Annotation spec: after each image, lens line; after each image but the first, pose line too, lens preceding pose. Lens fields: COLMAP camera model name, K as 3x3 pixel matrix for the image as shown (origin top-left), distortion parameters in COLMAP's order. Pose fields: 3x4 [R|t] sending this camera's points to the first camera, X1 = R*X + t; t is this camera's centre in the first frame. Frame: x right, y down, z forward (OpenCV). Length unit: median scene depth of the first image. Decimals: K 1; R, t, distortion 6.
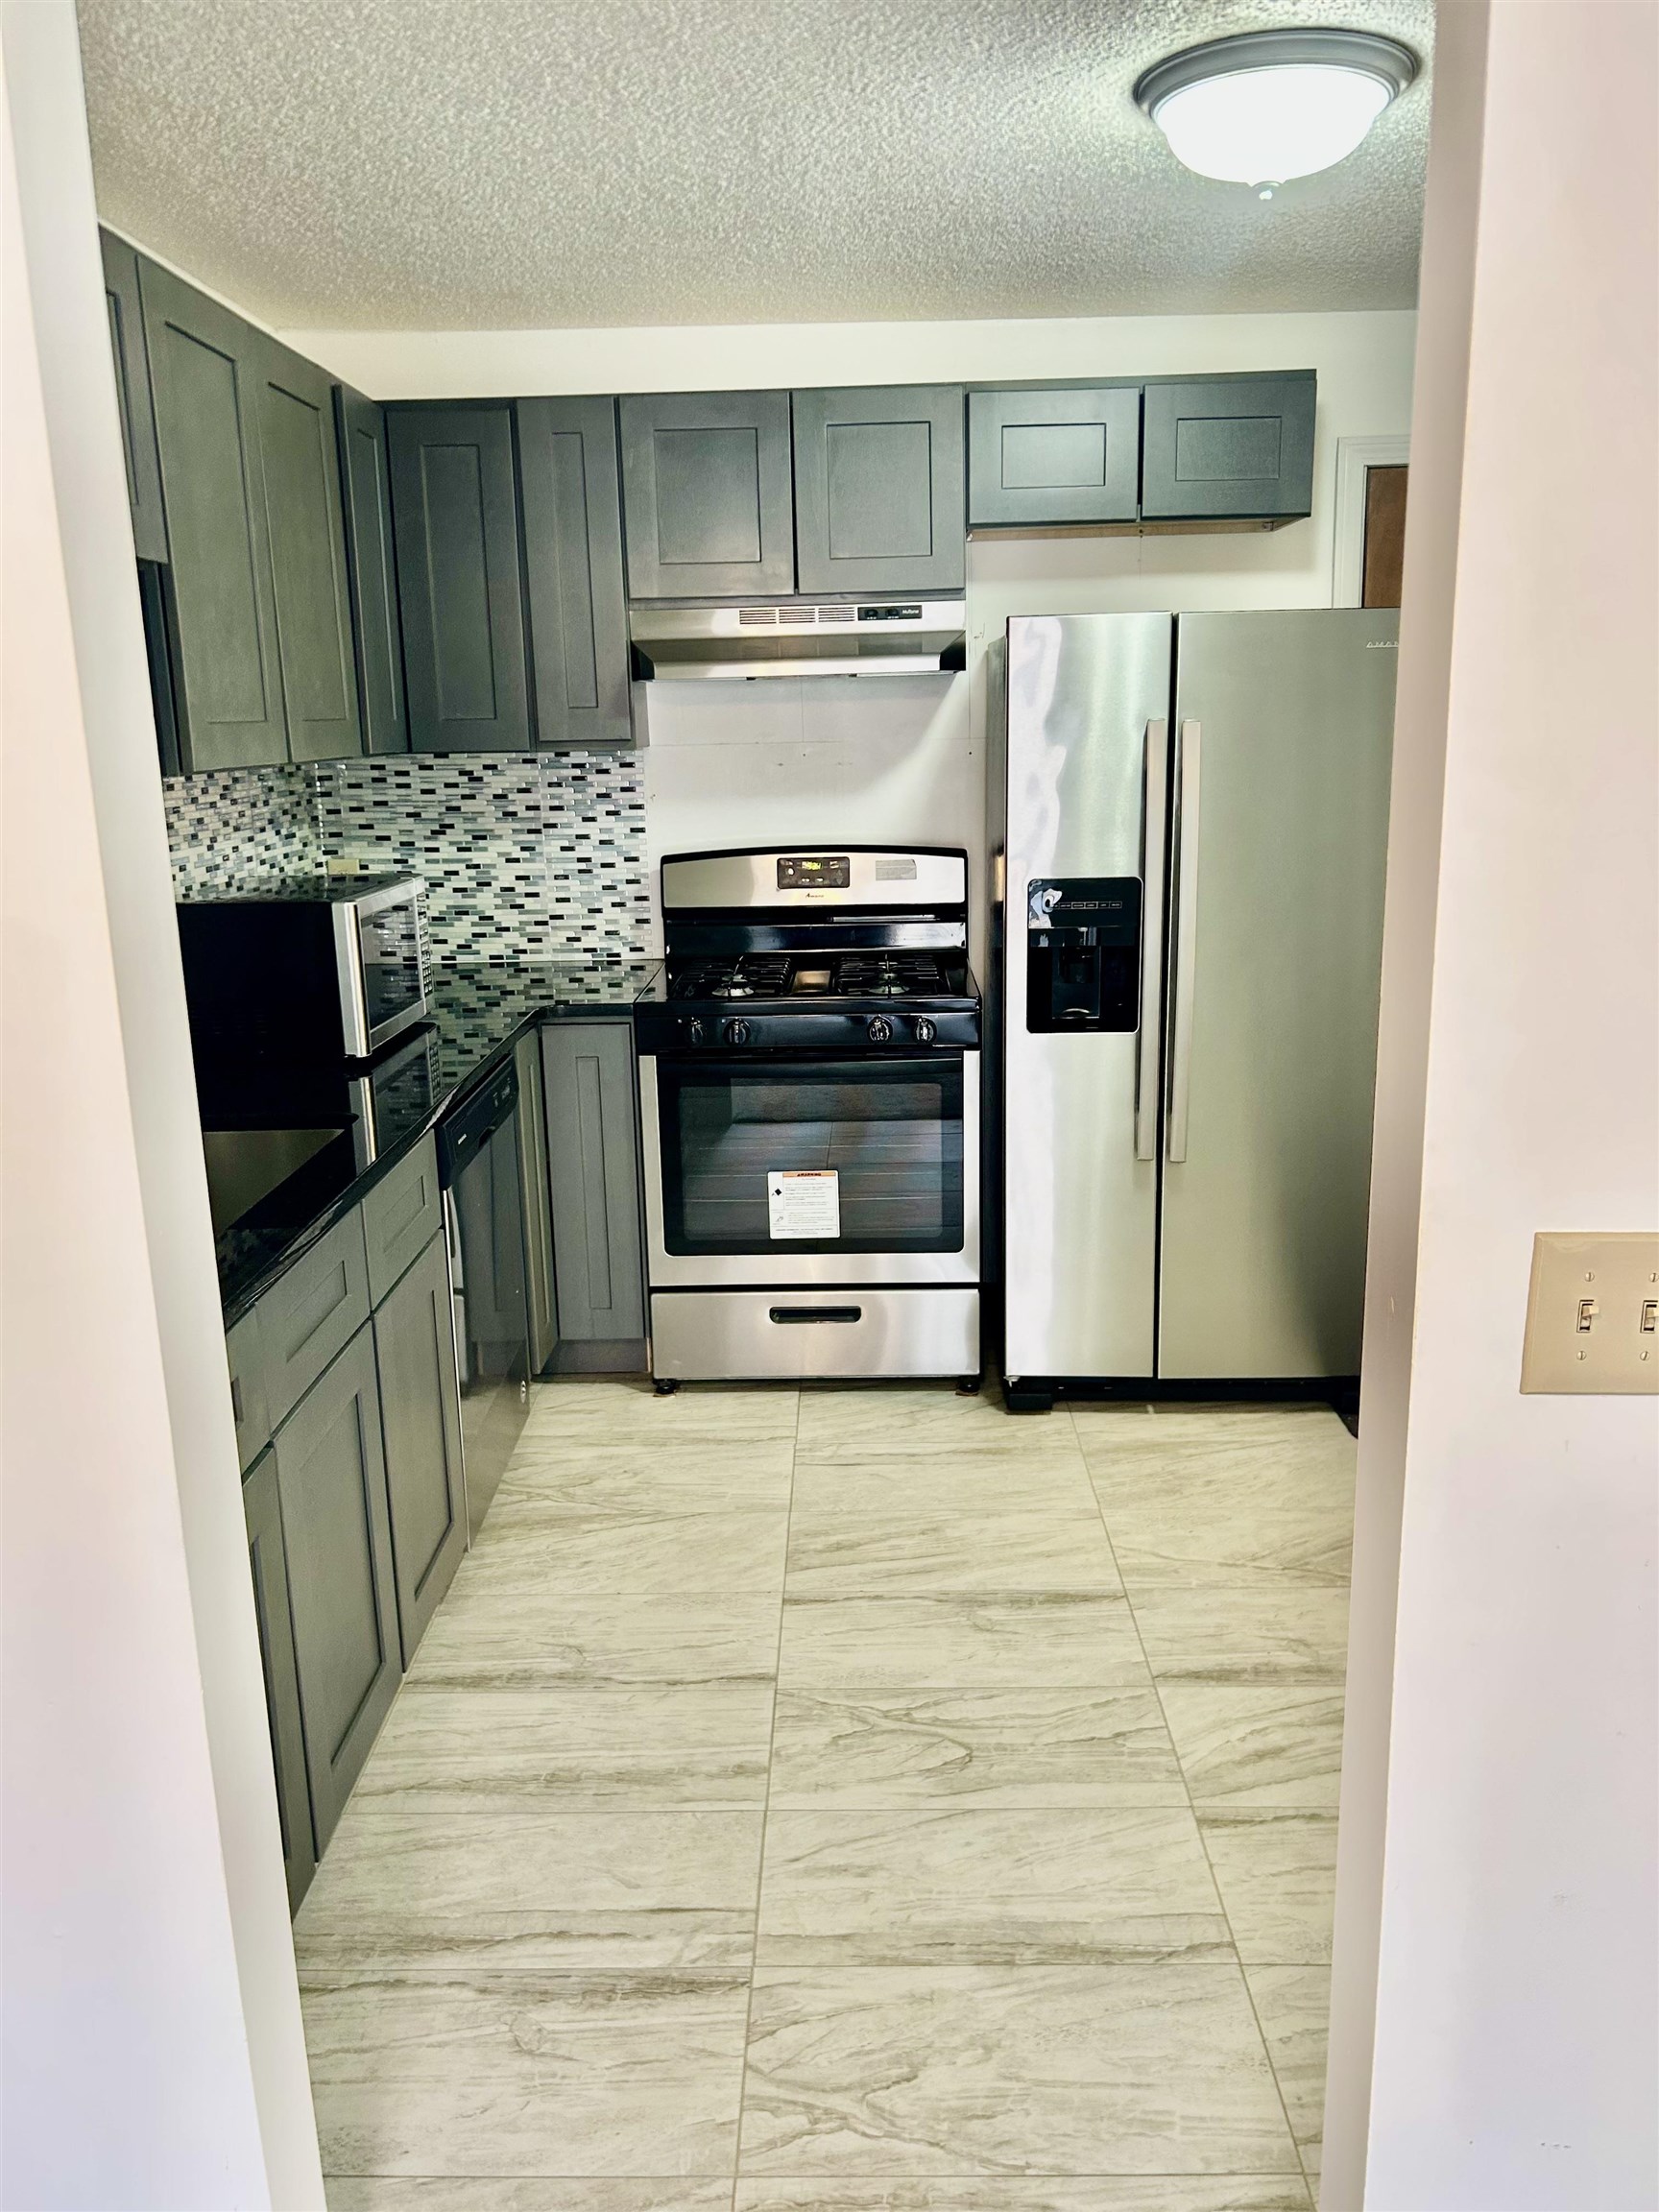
lens RADIAL K [[1682.7, 0, 829.5], [0, 1682.7, 1106.0], [0, 0, 1]] dist [-0.004622, -0.003615]
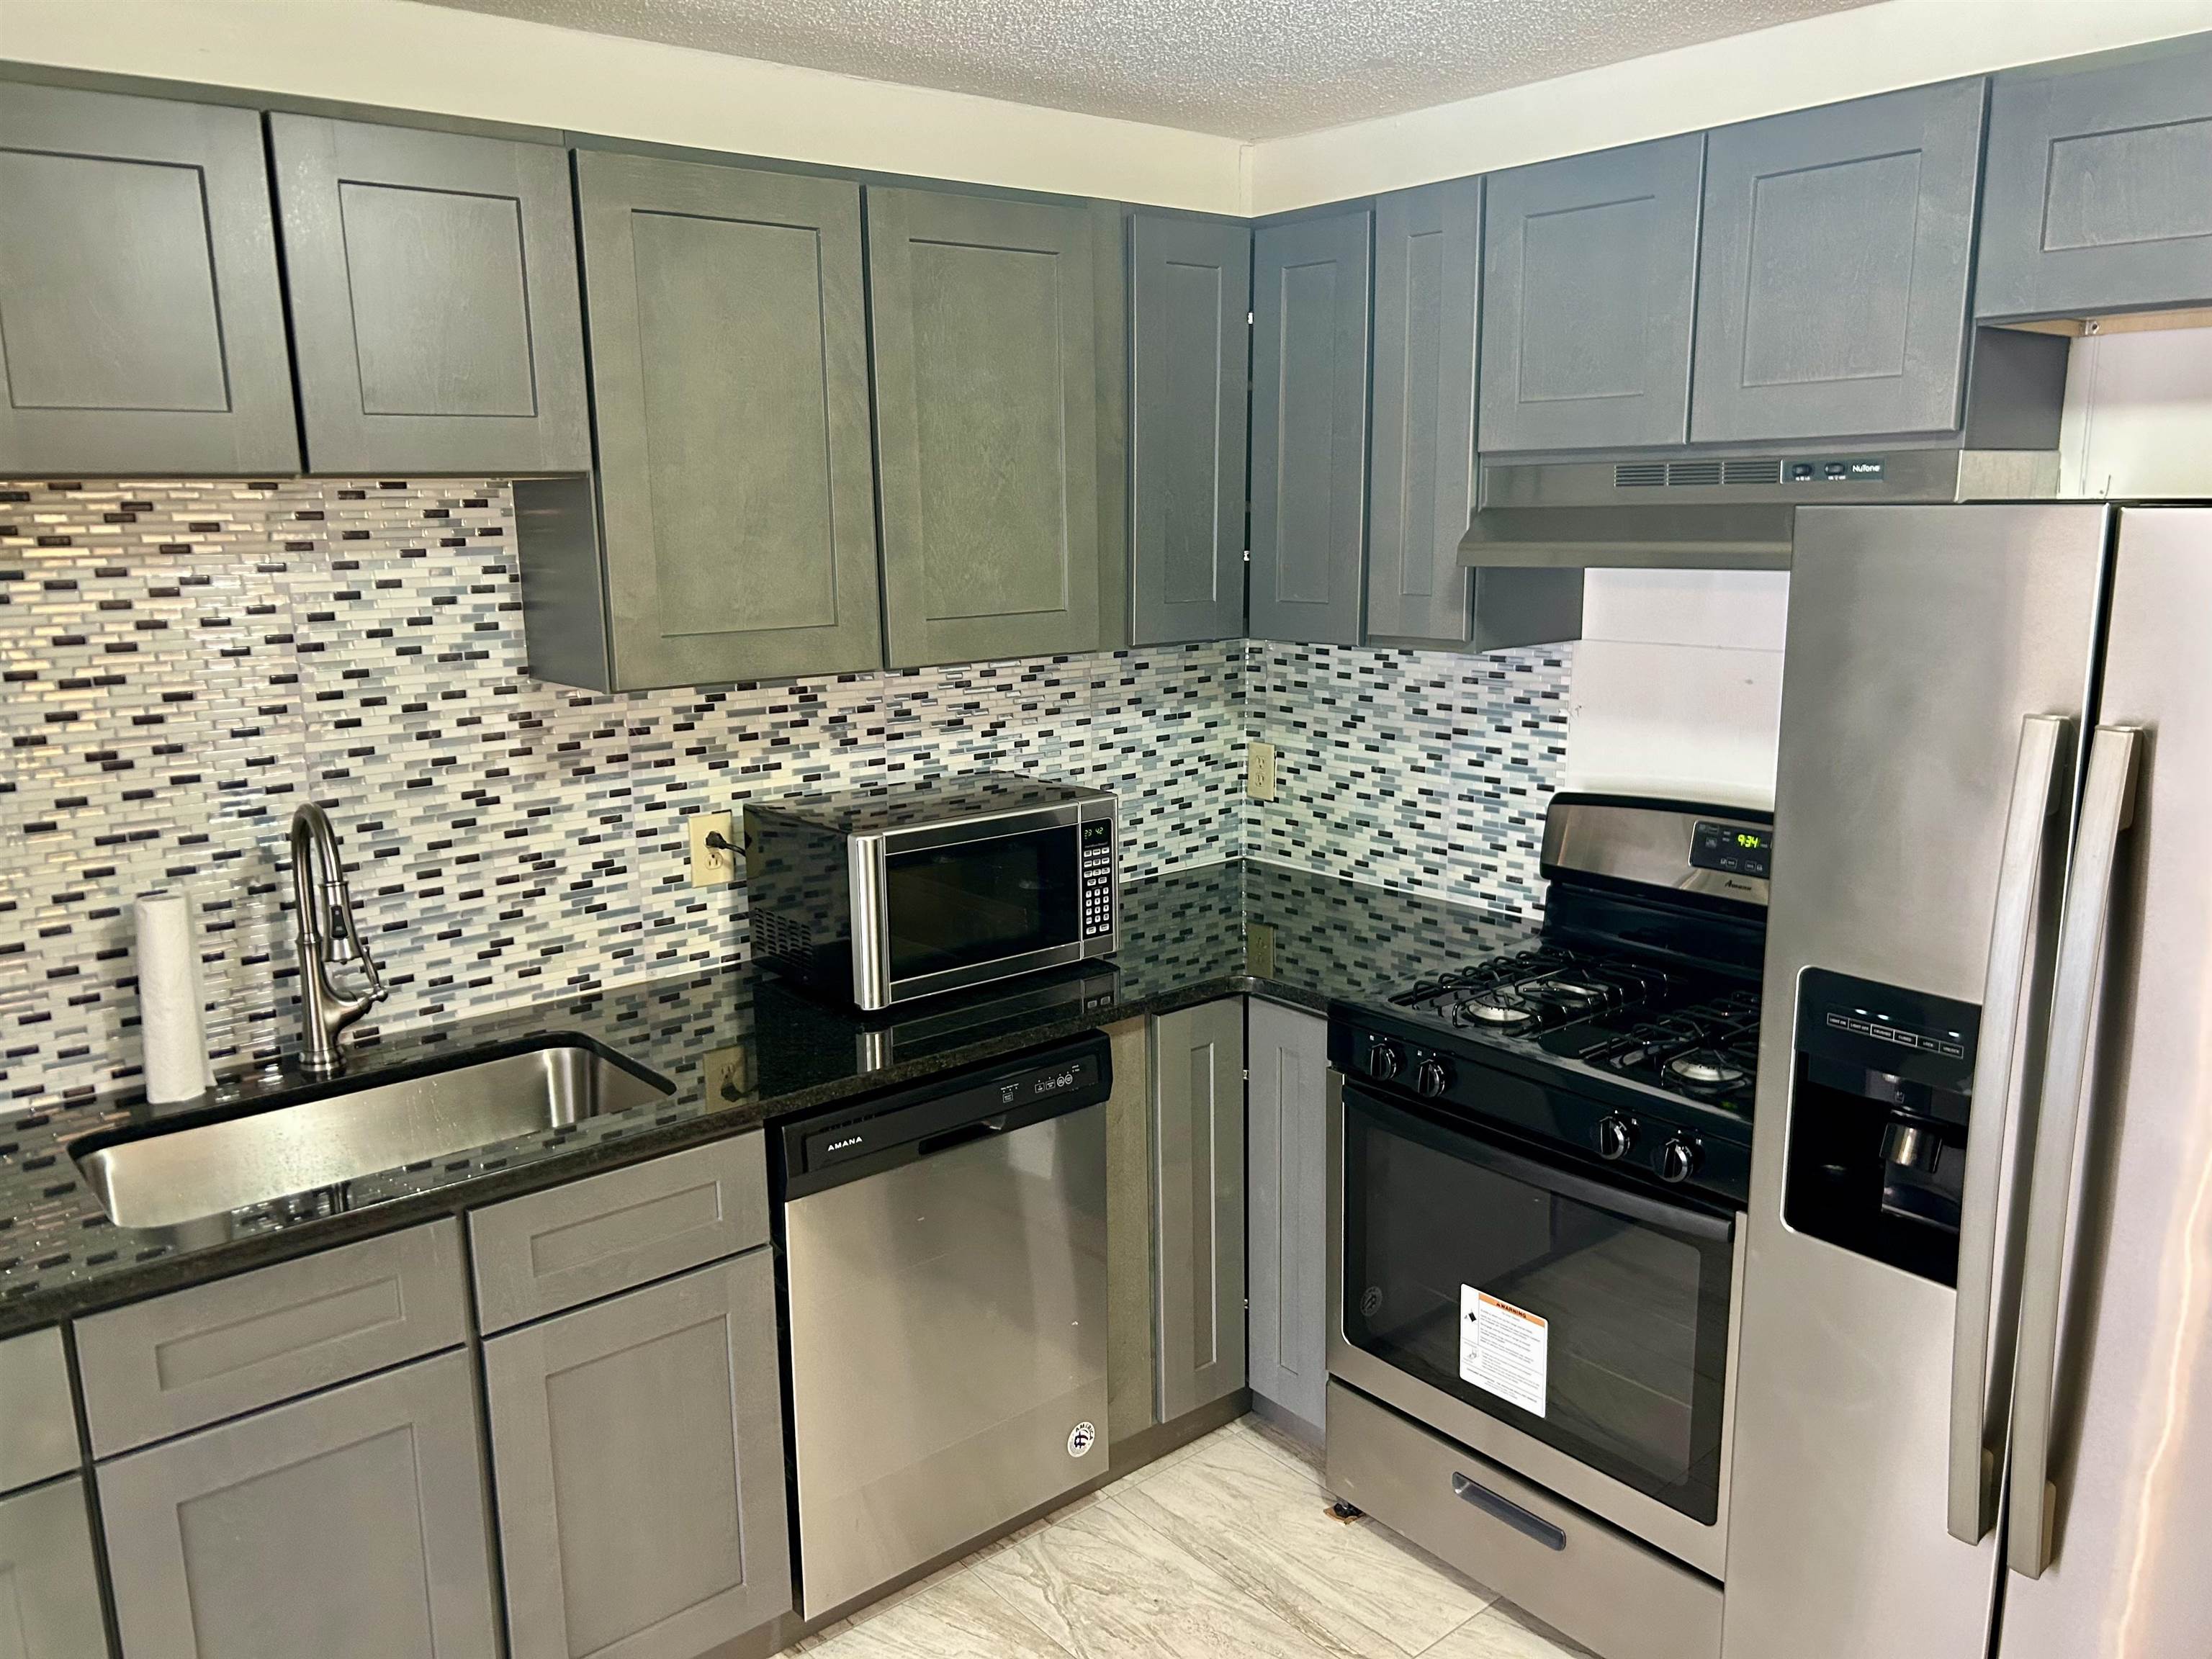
lens RADIAL K [[1618.8, 0, 1106.0], [0, 1618.8, 829.5], [0, 0, 1]] dist [0.012028, -0.000220]
pose [[0.642739, 0.157026, -0.749820, 0.297684], [-0.168333, 0.983795, 0.061731, -0.140604], [0.747362, 0.086543, 0.658756, 0.386508]]
